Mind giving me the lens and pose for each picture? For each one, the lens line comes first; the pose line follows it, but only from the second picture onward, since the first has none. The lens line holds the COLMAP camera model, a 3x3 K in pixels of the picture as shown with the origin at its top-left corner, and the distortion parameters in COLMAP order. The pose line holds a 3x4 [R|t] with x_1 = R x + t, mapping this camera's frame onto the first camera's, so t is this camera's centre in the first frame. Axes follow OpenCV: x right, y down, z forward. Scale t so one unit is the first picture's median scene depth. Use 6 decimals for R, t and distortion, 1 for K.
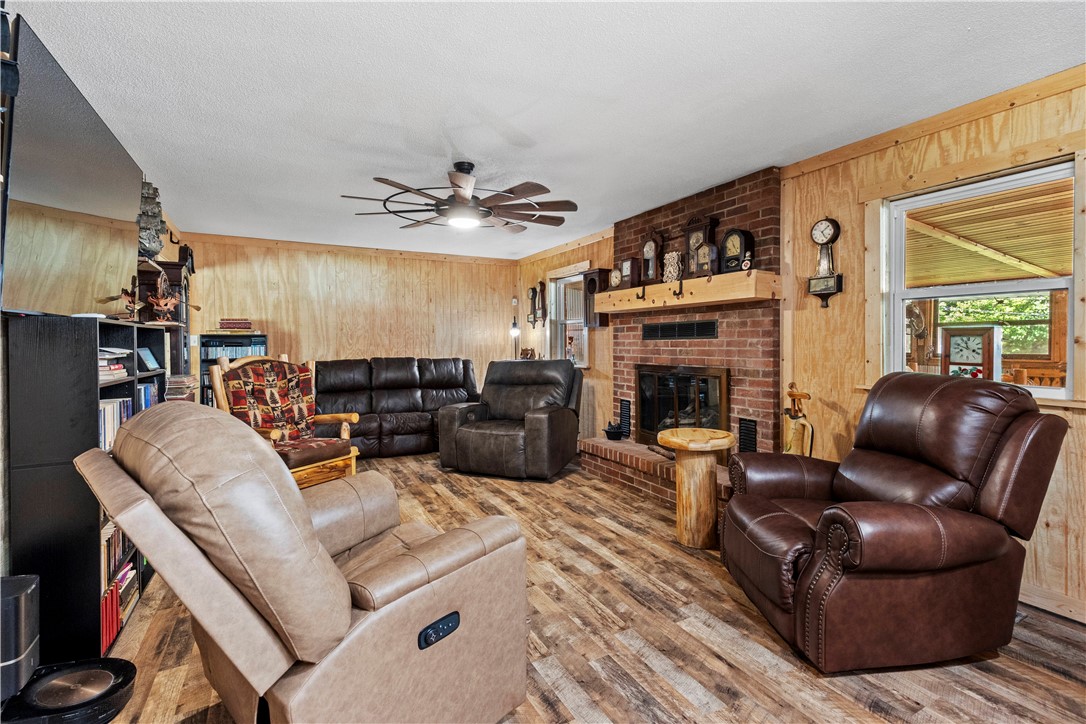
lens RADIAL K [[496.9, 0, 549.1], [0, 496.9, 349.2], [0, 0, 1]] dist [0.004648, 0.000317]
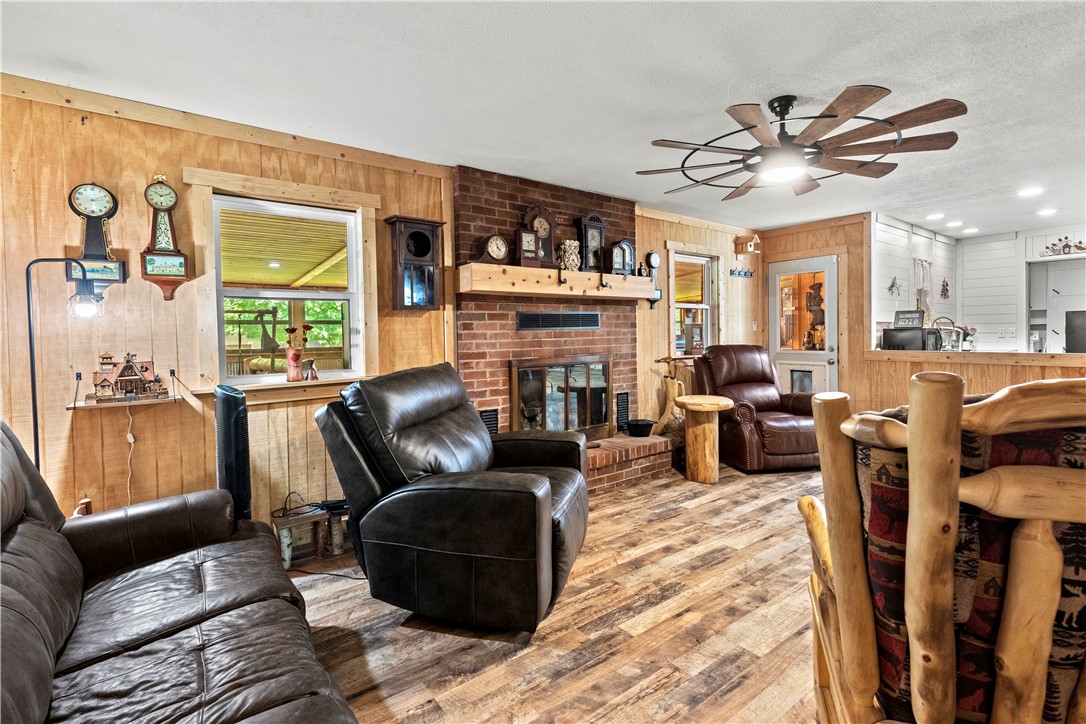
lens RADIAL K [[502.8, 0, 554.3], [0, 502.8, 342.8], [0, 0, 1]] dist [0.003388, 0.000093]
pose [[-0.159800, -0.015739, 0.987024, -0.851273], [0.028926, 0.999369, 0.020619, -0.017956], [-0.986725, 0.031846, -0.159244, 1.407439]]
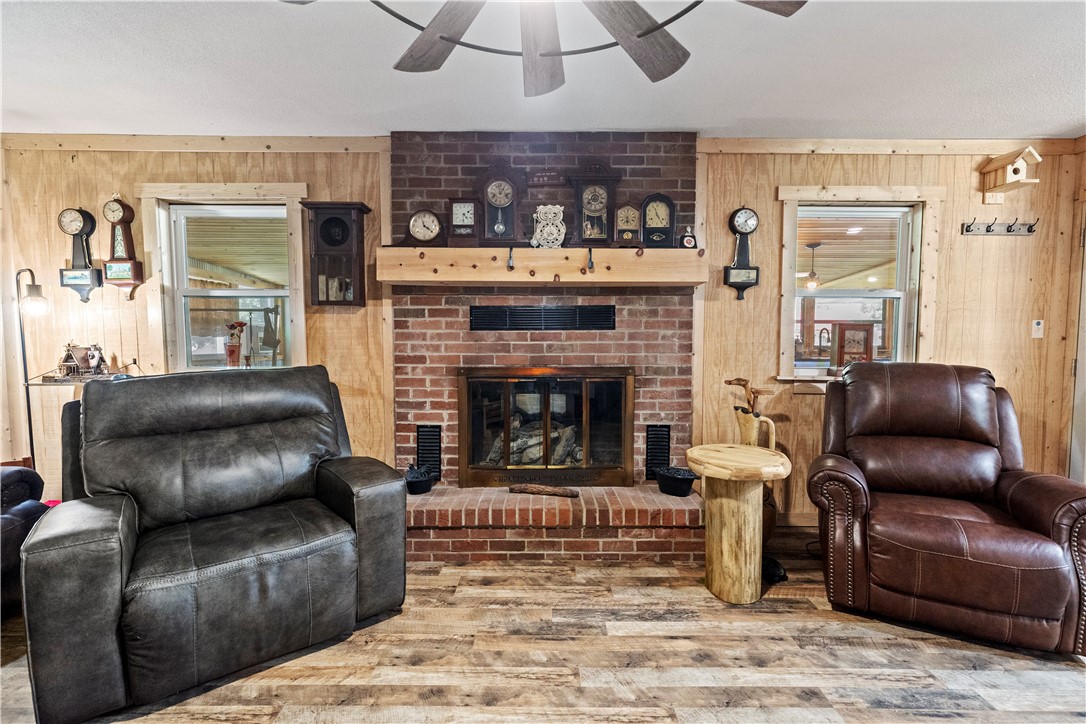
lens RADIAL K [[492.4, 0, 550.5], [0, 492.4, 364.5], [0, 0, 1]] dist [0.004485, 0.000217]
pose [[0.477347, -0.049053, 0.877345, -0.437461], [0.007590, 0.998634, 0.051705, -0.008290], [-0.878682, -0.018022, 0.477067, 0.782918]]
